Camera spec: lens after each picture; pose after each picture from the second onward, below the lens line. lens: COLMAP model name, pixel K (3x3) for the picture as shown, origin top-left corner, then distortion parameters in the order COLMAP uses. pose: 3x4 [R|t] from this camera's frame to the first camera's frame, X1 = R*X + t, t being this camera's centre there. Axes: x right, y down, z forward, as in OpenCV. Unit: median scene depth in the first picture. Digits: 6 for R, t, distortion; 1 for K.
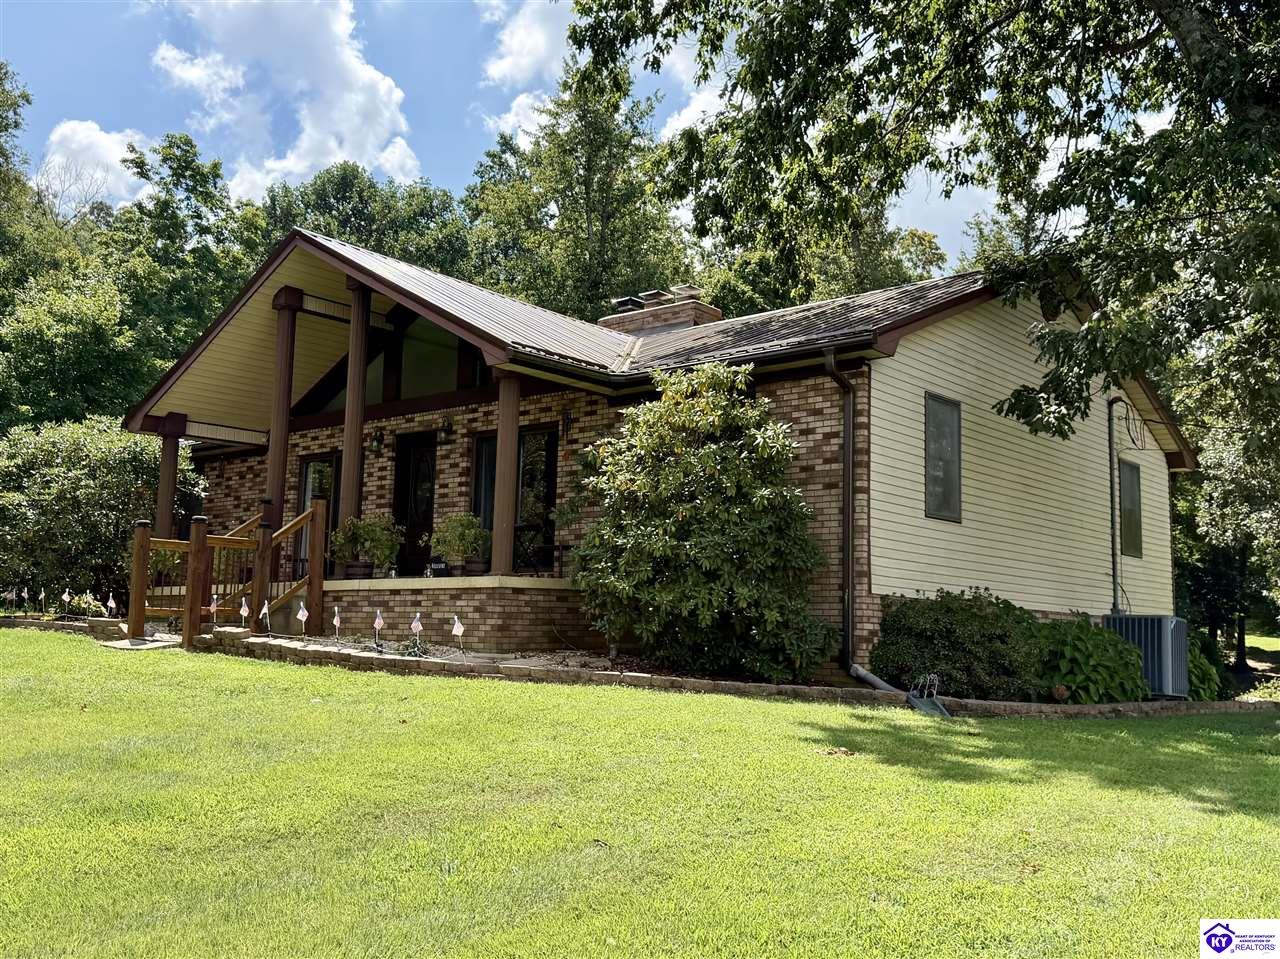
lens RADIAL K [[1252.9, 0, 640.8], [0, 1252.9, 481.2], [0, 0, 1]] dist [0.018391, 0.000000]
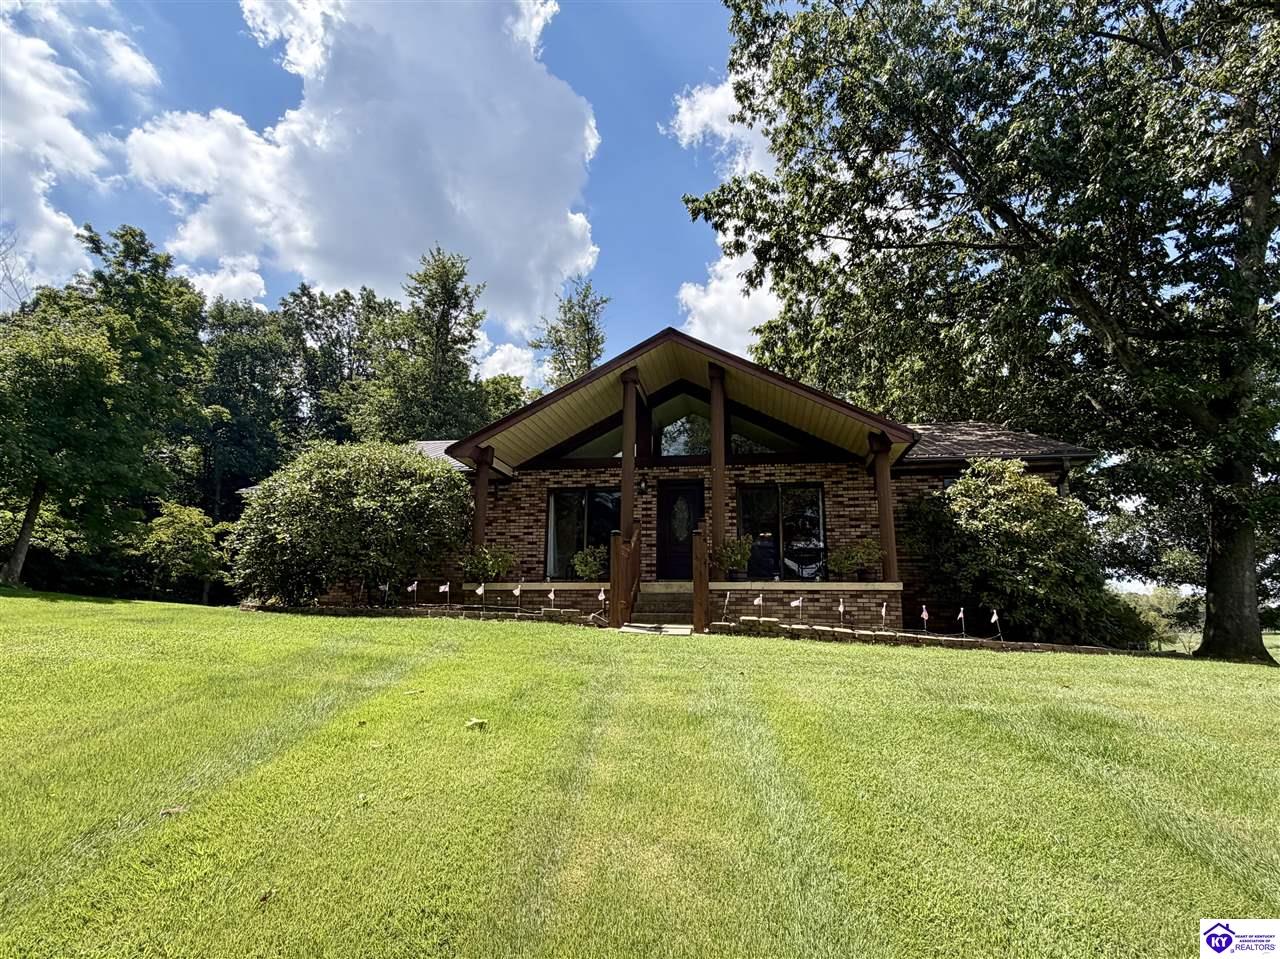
lens RADIAL K [[695.1, 0, 639.7], [0, 695.1, 478.7], [0, 0, 1]] dist [0.001828, 0.000169]
pose [[0.861457, 0.095976, 0.498680, -0.645997], [-0.058807, 0.994226, -0.089760, 0.036270], [-0.504415, 0.047999, 0.862126, 0.347699]]
